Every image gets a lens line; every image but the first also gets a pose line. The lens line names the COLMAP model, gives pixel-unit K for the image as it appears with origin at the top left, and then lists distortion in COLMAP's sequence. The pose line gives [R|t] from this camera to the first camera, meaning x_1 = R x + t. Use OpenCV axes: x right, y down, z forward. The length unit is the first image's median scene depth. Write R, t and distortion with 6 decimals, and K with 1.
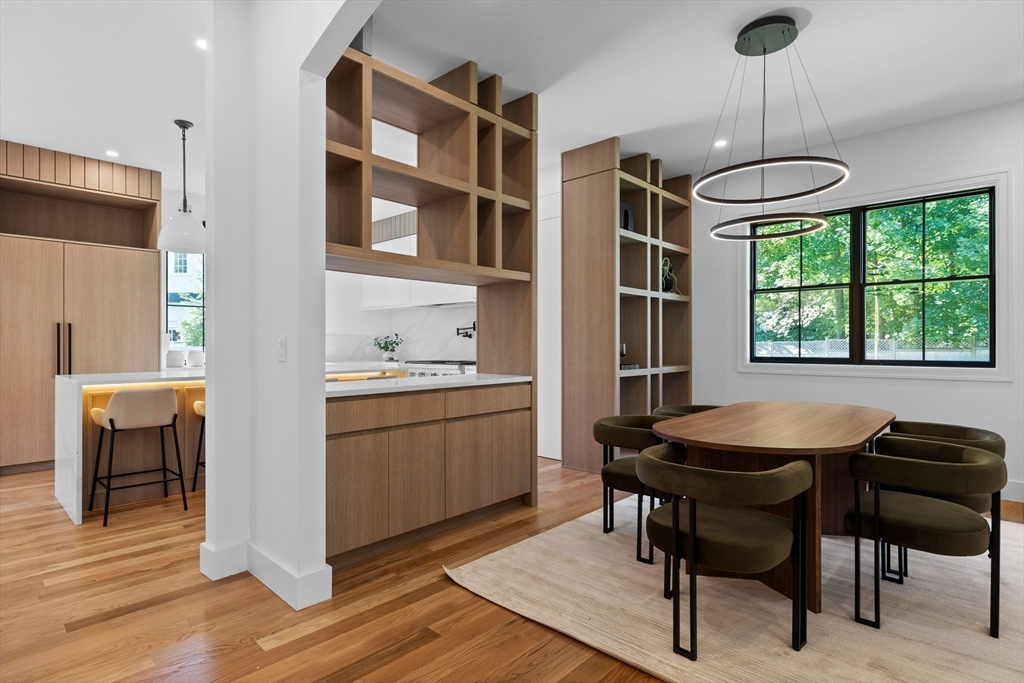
lens RADIAL K [[524.0, 0, 475.3], [0, 524.0, 348.1], [0, 0, 1]] dist [-0.000978, 0.000645]
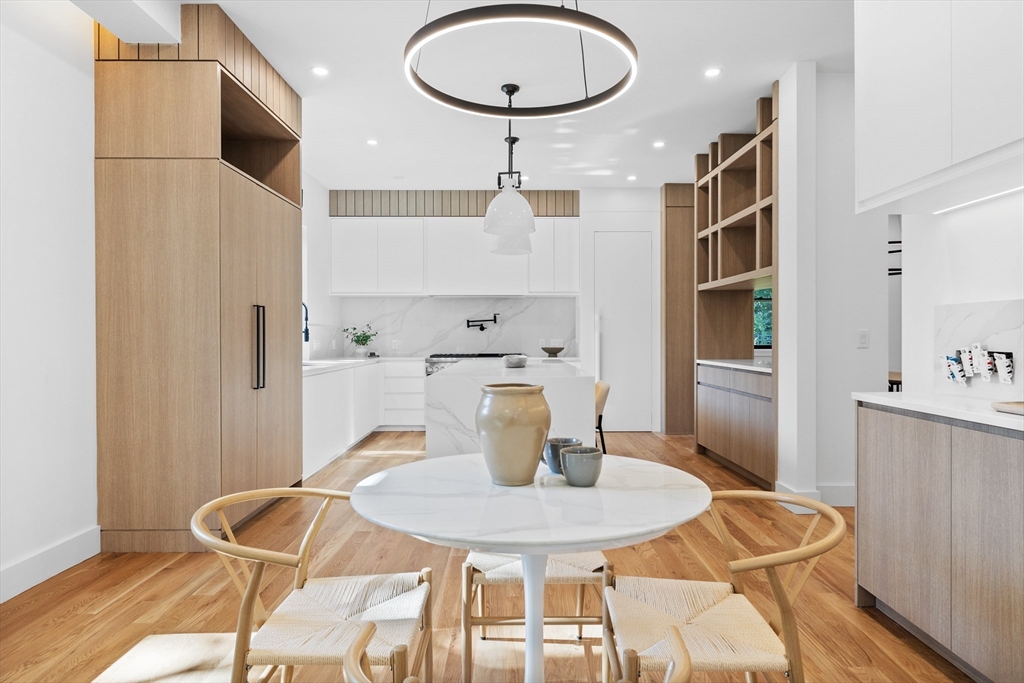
lens RADIAL K [[600.0, 0, 517.3], [0, 600.0, 339.9], [0, 0, 1]] dist [0.005151, -0.000058]
pose [[0.713462, -0.004510, 0.700679, -1.126657], [0.006638, 0.999978, -0.000322, -0.001214], [-0.700662, 0.004881, 0.713476, 0.237950]]
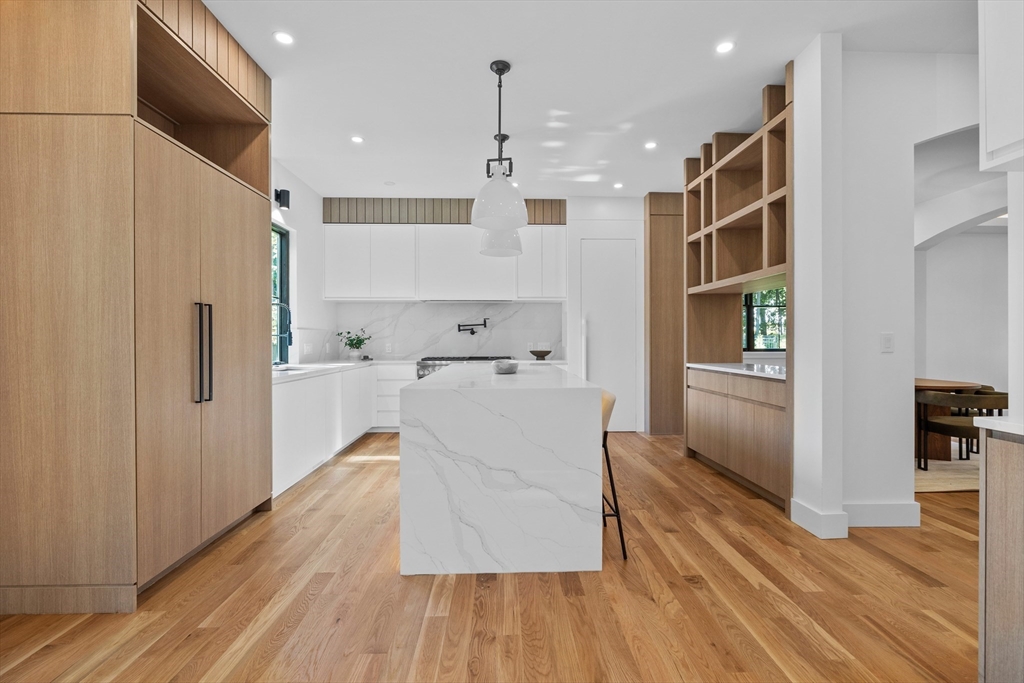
lens RADIAL K [[493.6, 0, 522.5], [0, 493.6, 345.0], [0, 0, 1]] dist [-0.003872, 0.000431]
pose [[0.687641, -0.007695, 0.726010, -0.967919], [0.007184, 0.999967, 0.003794, -0.002439], [-0.726015, 0.002607, 0.687674, 0.406600]]
